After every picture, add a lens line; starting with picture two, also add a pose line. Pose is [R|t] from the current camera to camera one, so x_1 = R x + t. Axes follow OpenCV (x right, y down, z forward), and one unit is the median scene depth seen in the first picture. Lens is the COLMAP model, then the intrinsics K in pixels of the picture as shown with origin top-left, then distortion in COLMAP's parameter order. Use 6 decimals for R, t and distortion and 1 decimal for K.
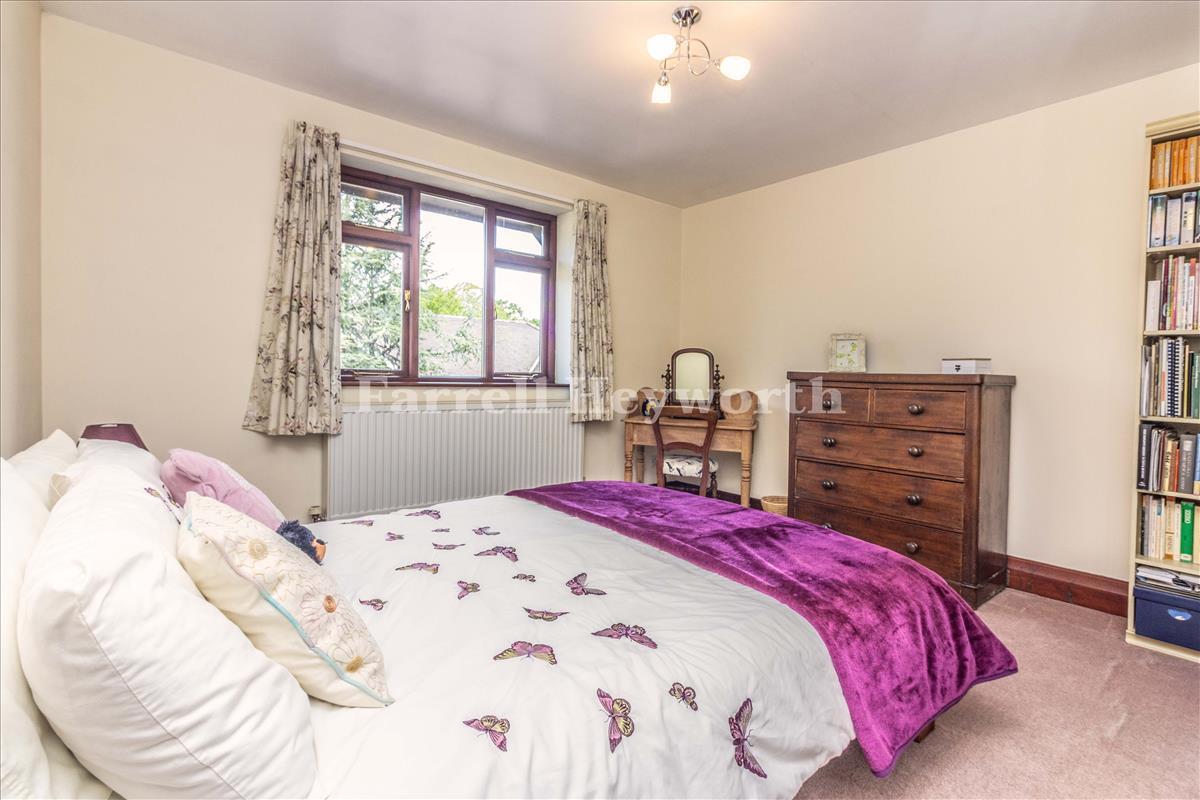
lens RADIAL K [[547.7, 0, 594.9], [0, 547.7, 374.6], [0, 0, 1]] dist [-0.003799, 0.000176]
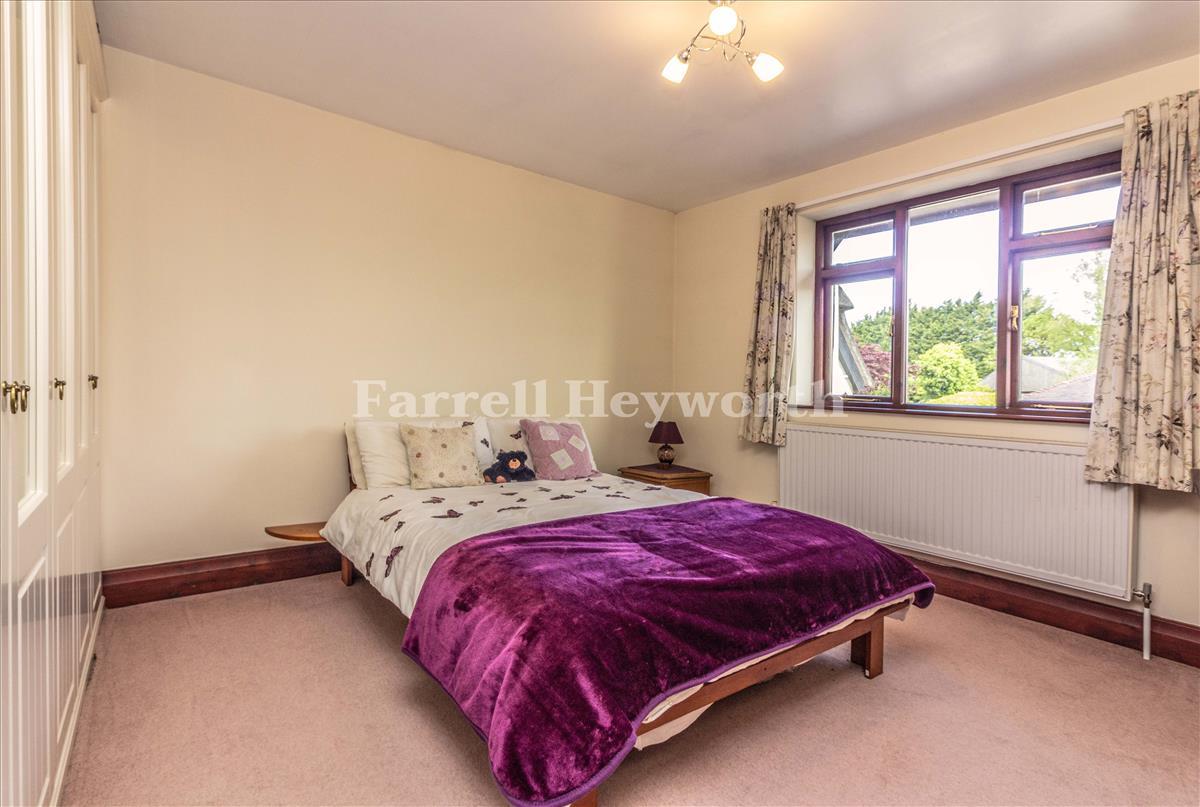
lens RADIAL K [[568.4, 0, 600.0], [0, 568.4, 403.5], [0, 0, 1]] dist [0.000656, 0.000054]
pose [[-0.036520, -0.008188, -0.999299, 0.629450], [-0.052104, 0.998622, -0.006278, 0.033587], [0.997974, 0.051838, -0.036896, 0.482155]]
